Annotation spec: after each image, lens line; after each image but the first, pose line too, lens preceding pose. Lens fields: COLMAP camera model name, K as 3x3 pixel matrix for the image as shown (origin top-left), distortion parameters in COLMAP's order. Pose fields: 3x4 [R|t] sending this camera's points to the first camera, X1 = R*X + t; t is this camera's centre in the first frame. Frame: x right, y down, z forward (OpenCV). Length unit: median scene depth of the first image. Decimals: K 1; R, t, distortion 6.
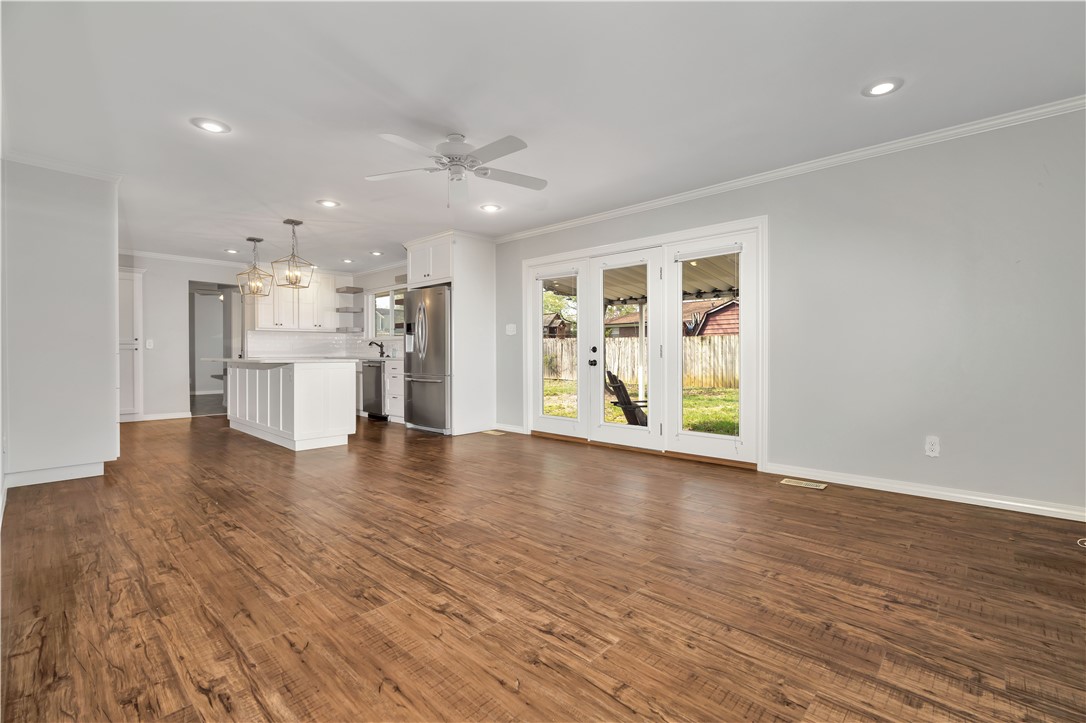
lens RADIAL K [[496.7, 0, 549.9], [0, 496.7, 352.5], [0, 0, 1]] dist [-0.002336, 0.000328]
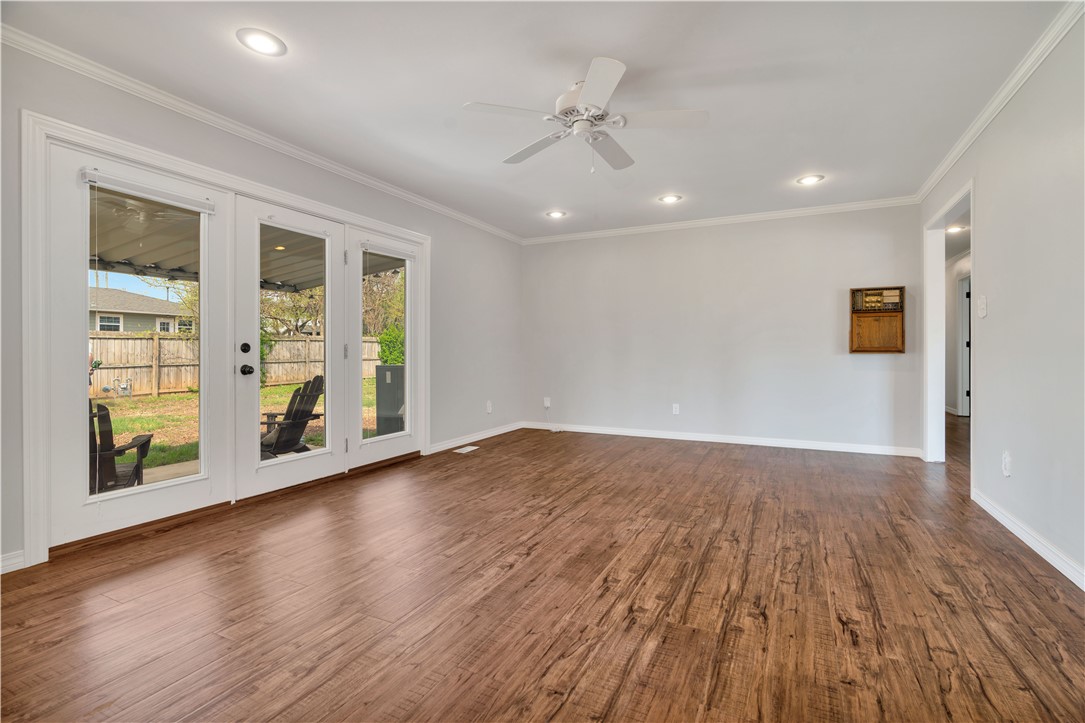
lens RADIAL K [[496.2, 0, 549.4], [0, 496.2, 352.5], [0, 0, 1]] dist [-0.002336, 0.000328]
pose [[-0.293766, 0.002203, 0.955875, -1.230813], [0.000060, 0.999997, -0.002286, 0.001307], [-0.955877, -0.000614, -0.293766, 1.685312]]
